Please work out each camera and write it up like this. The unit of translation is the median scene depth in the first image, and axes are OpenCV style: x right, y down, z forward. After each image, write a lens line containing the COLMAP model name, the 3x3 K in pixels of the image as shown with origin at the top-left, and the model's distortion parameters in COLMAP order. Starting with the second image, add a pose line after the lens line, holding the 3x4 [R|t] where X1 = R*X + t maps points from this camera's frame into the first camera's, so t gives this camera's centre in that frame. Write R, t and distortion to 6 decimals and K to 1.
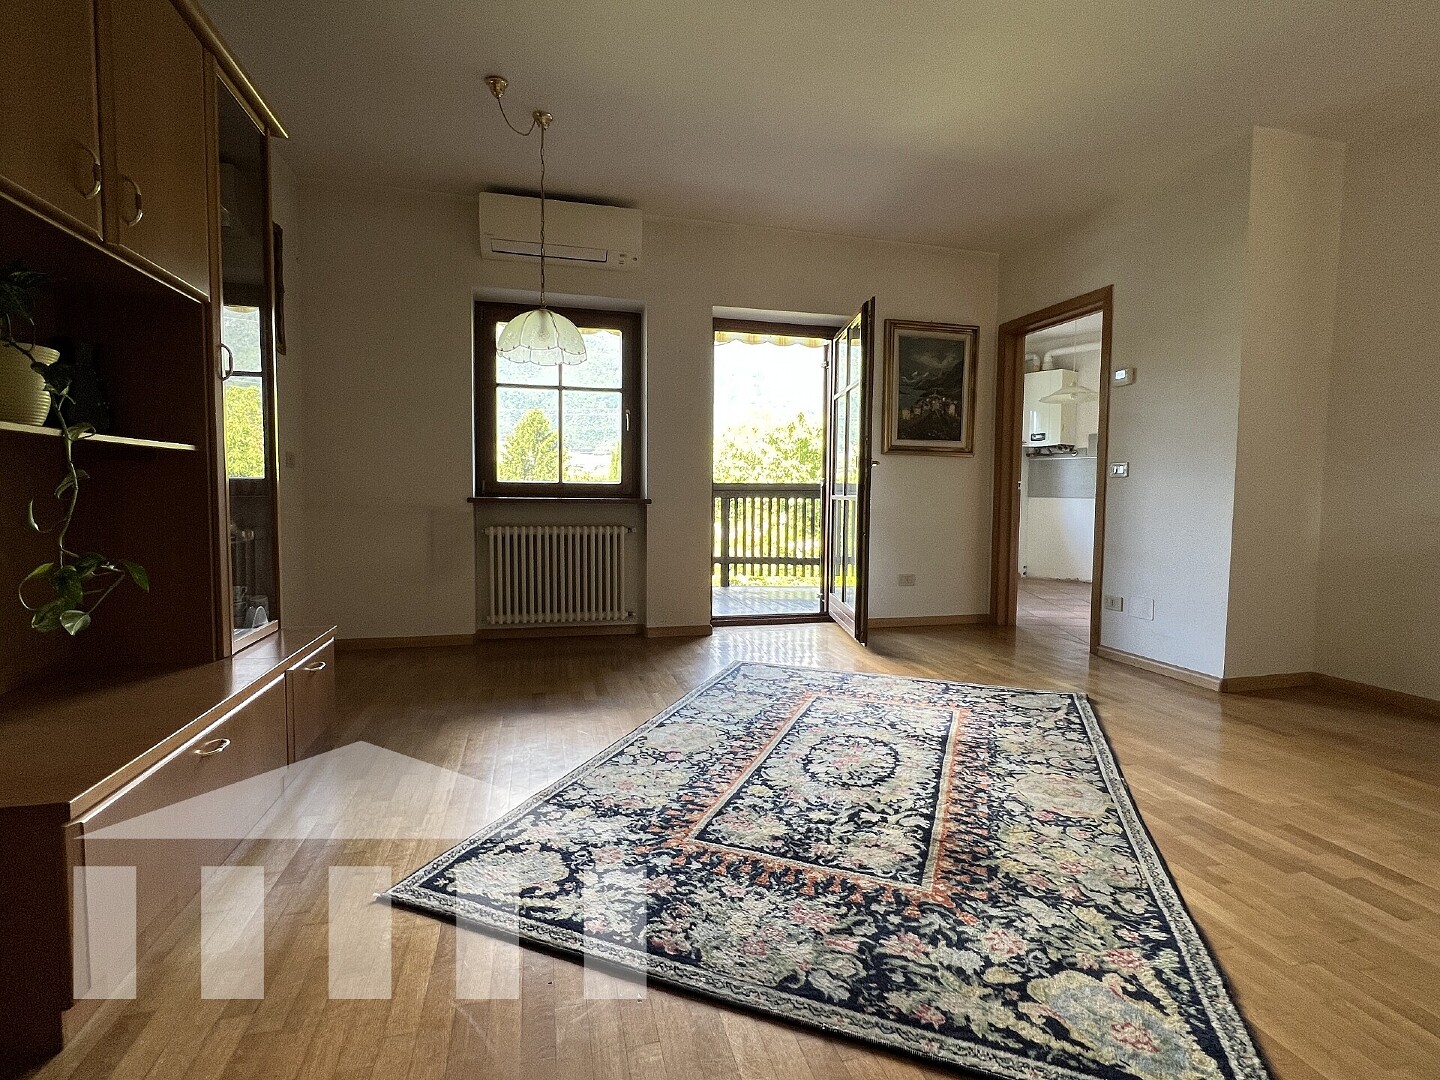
lens RADIAL K [[703.5, 0, 718.4], [0, 703.5, 535.0], [0, 0, 1]] dist [-0.005557, 0.001851]
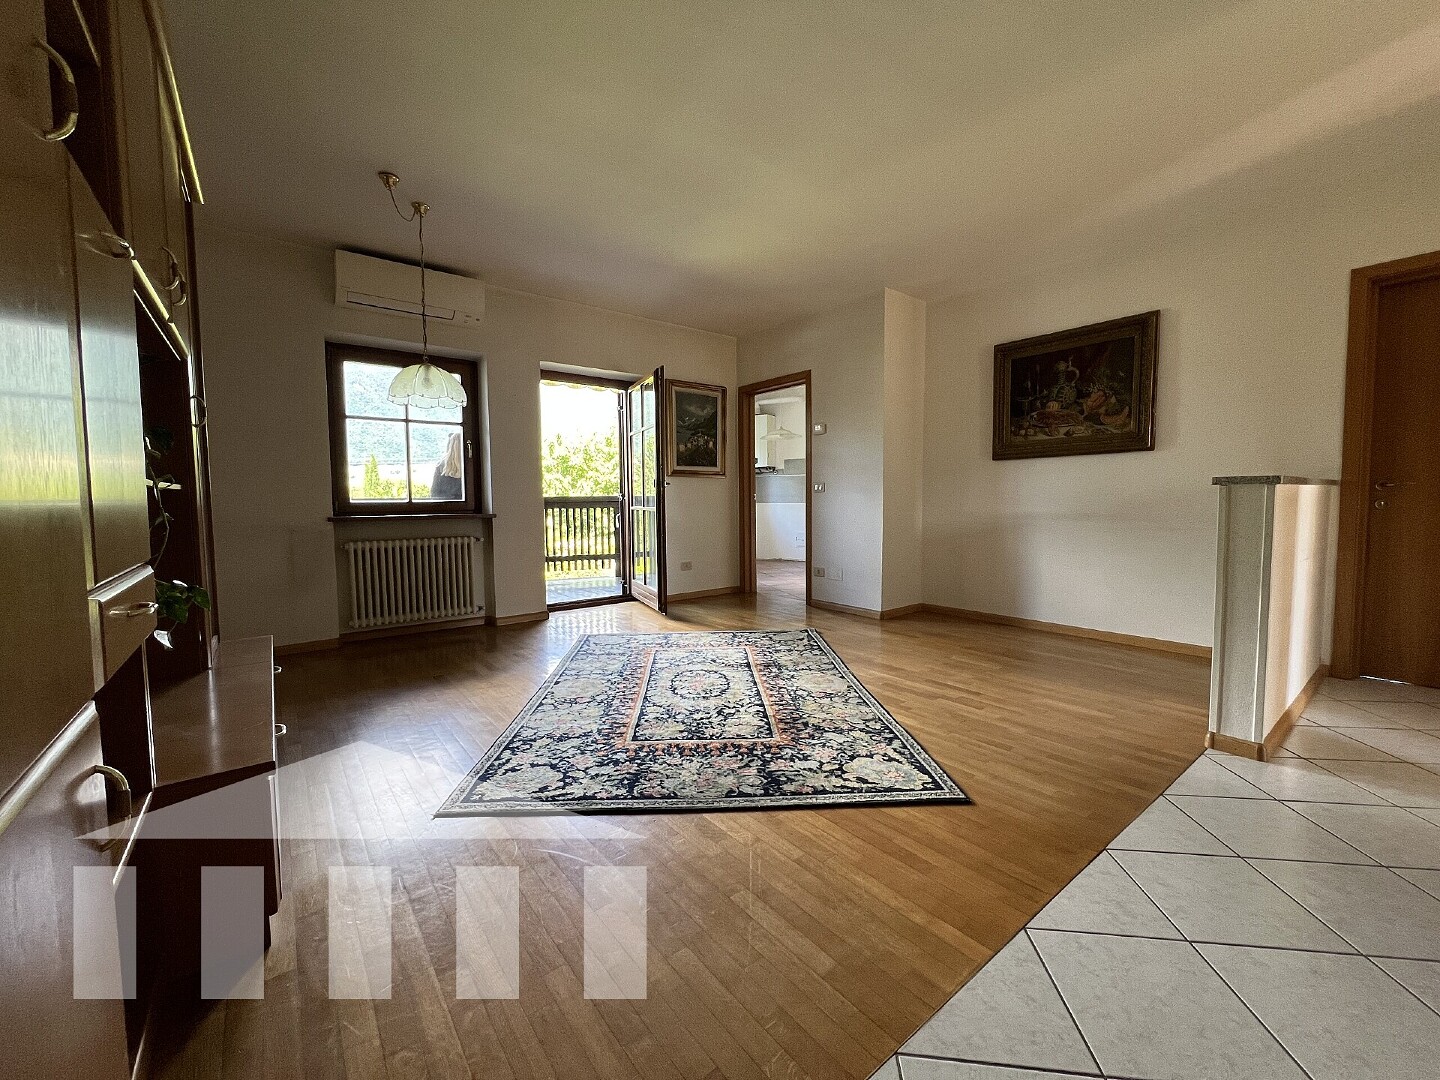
lens RADIAL K [[585.3, 0, 726.6], [0, 585.3, 535.3], [0, 0, 1]] dist [-0.003650, -0.000388]
pose [[0.911369, -0.043174, 0.409320, -0.269698], [0.041718, 0.999051, 0.012492, -0.016622], [-0.409471, 0.005692, 0.912305, -0.190430]]
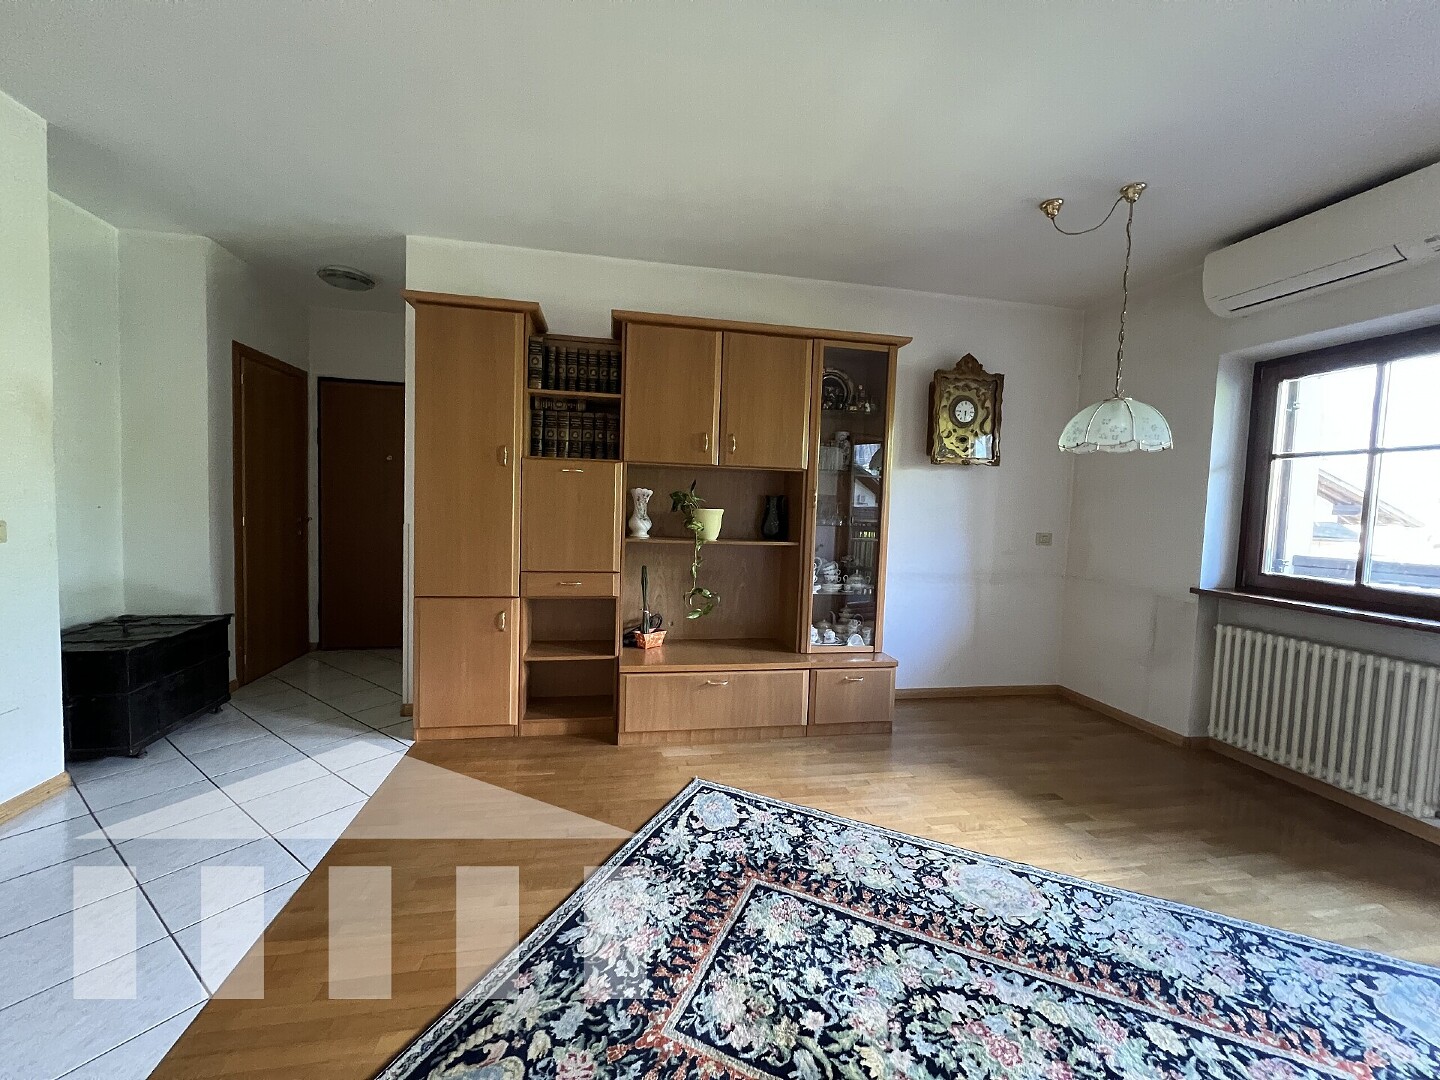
lens RADIAL K [[586.0, 0, 710.5], [0, 586.0, 534.6], [0, 0, 1]] dist [-0.002907, 0.000622]
pose [[-0.077998, 0.046648, -0.995862, 0.754857], [-0.093591, 0.994151, 0.053898, -0.176649], [0.992551, 0.097407, -0.073176, 0.727023]]
